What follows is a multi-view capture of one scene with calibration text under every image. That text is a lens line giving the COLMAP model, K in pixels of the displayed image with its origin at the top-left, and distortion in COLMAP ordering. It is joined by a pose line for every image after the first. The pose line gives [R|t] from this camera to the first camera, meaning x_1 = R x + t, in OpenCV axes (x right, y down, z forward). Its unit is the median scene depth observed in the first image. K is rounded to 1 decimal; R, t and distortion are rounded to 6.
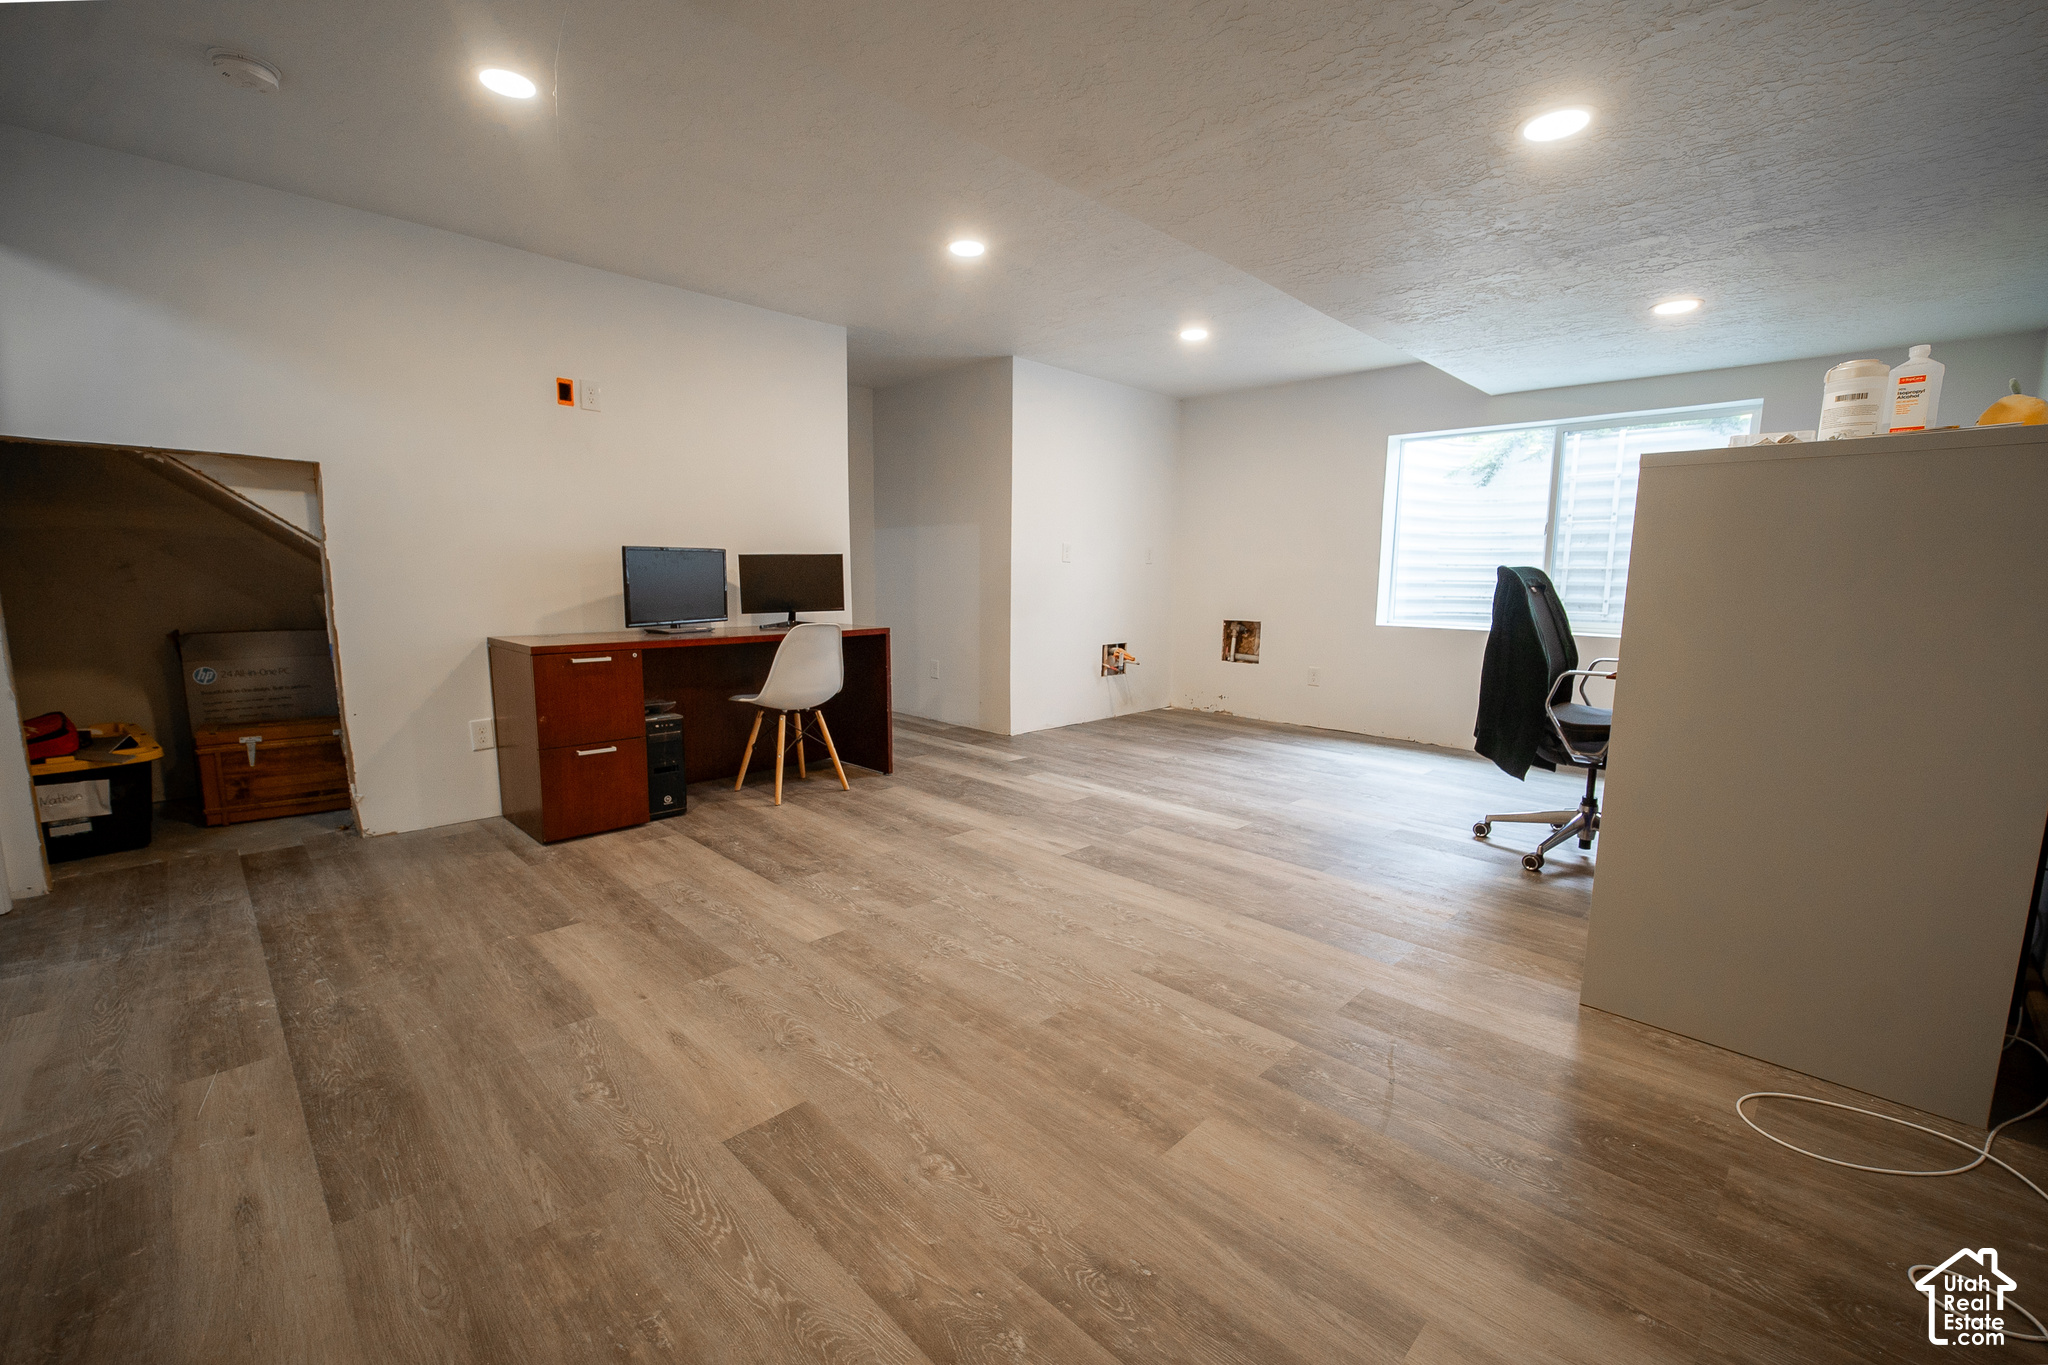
lens RADIAL K [[842.8, 0, 1027.4], [0, 842.8, 691.6], [0, 0, 1]] dist [-0.002962, -0.000153]
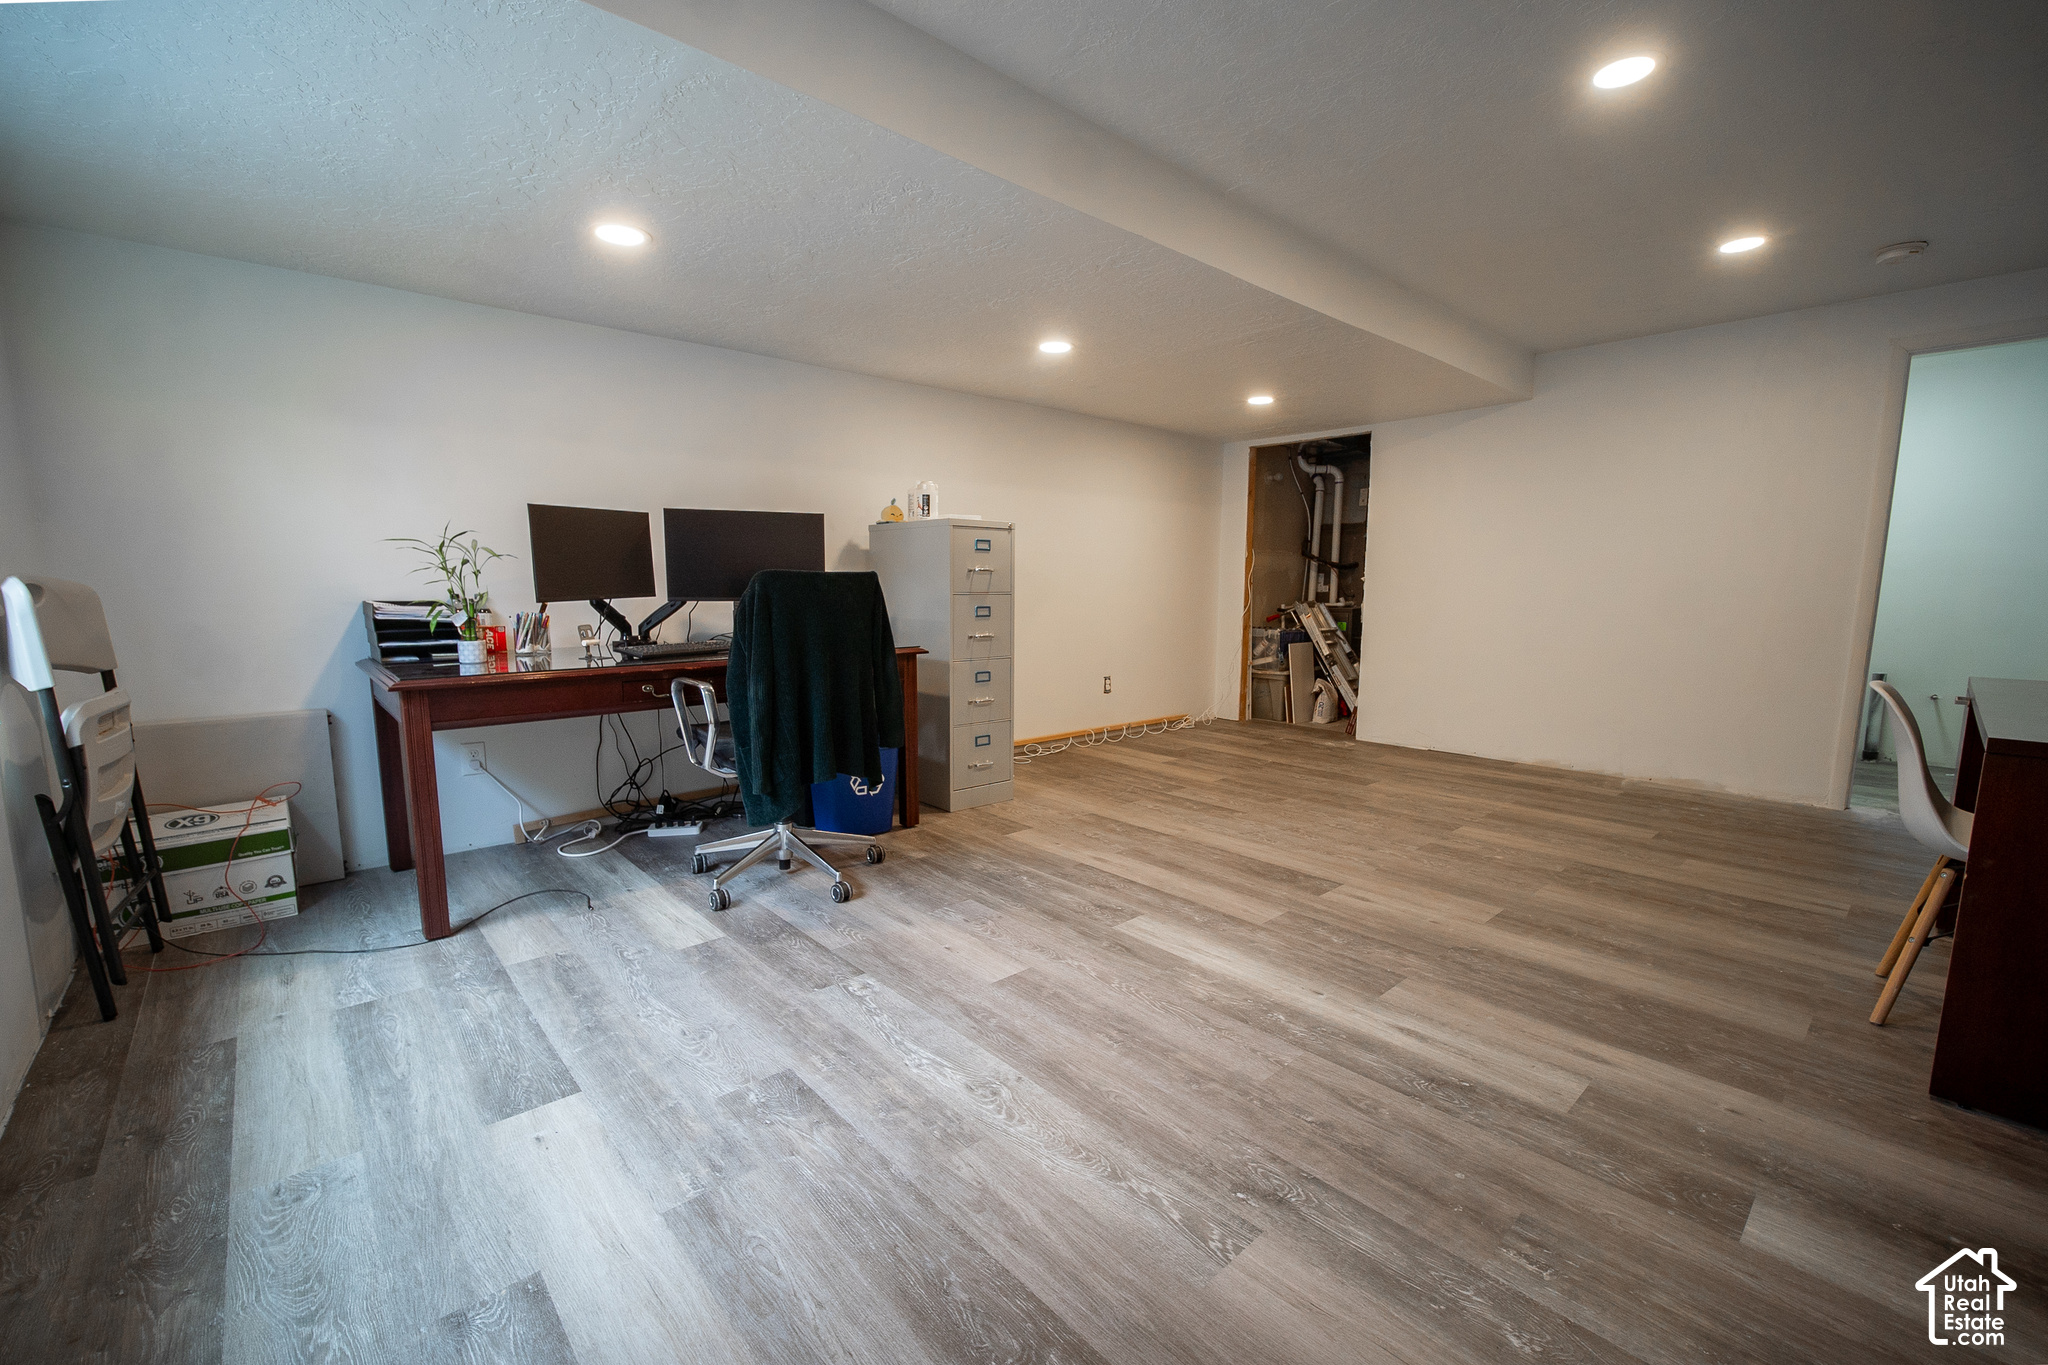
lens RADIAL K [[842.8, 0, 1027.4], [0, 842.8, 691.6], [0, 0, 1]] dist [-0.002962, -0.000153]
pose [[-0.998383, -0.019735, 0.053307, 0.337257], [-0.004636, 0.962939, 0.269678, -0.257986], [-0.056653, 0.268995, -0.961474, 1.812718]]
